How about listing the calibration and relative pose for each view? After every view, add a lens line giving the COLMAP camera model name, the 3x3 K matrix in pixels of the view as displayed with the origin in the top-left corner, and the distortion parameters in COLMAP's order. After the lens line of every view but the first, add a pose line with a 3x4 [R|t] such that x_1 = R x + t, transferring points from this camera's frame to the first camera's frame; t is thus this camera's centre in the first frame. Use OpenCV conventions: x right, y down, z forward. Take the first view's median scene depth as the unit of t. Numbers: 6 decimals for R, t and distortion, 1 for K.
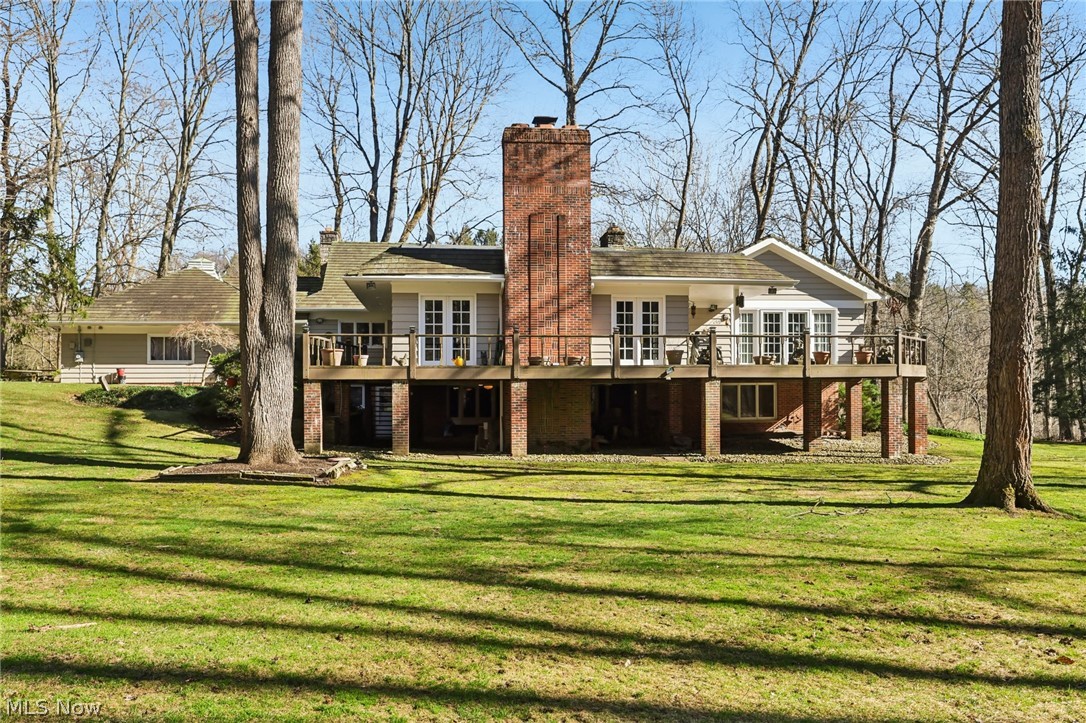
lens RADIAL K [[872.4, 0, 542.8], [0, 872.4, 369.1], [0, 0, 1]] dist [0.038886, -0.000922]
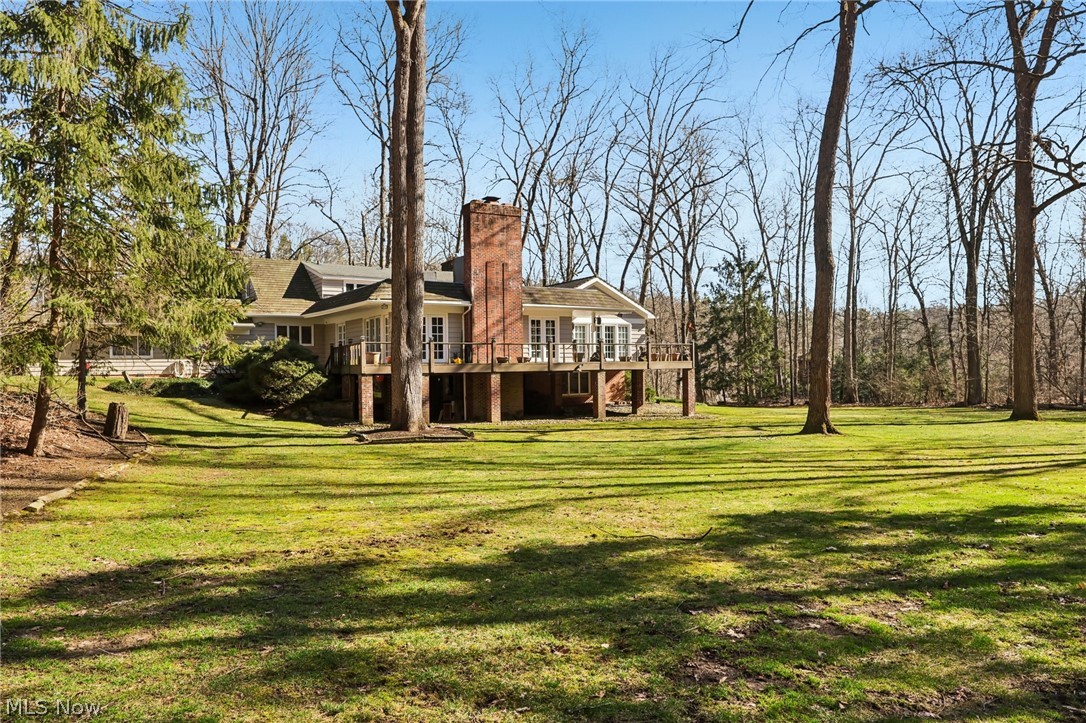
lens RADIAL K [[749.6, 0, 542.7], [0, 749.6, 357.1], [0, 0, 1]] dist [0.000413, 0.000203]
pose [[0.915892, 0.000279, 0.401424, -0.442298], [-0.003561, 0.999966, 0.007431, -0.023085], [-0.401409, -0.008235, 0.915862, -0.219562]]
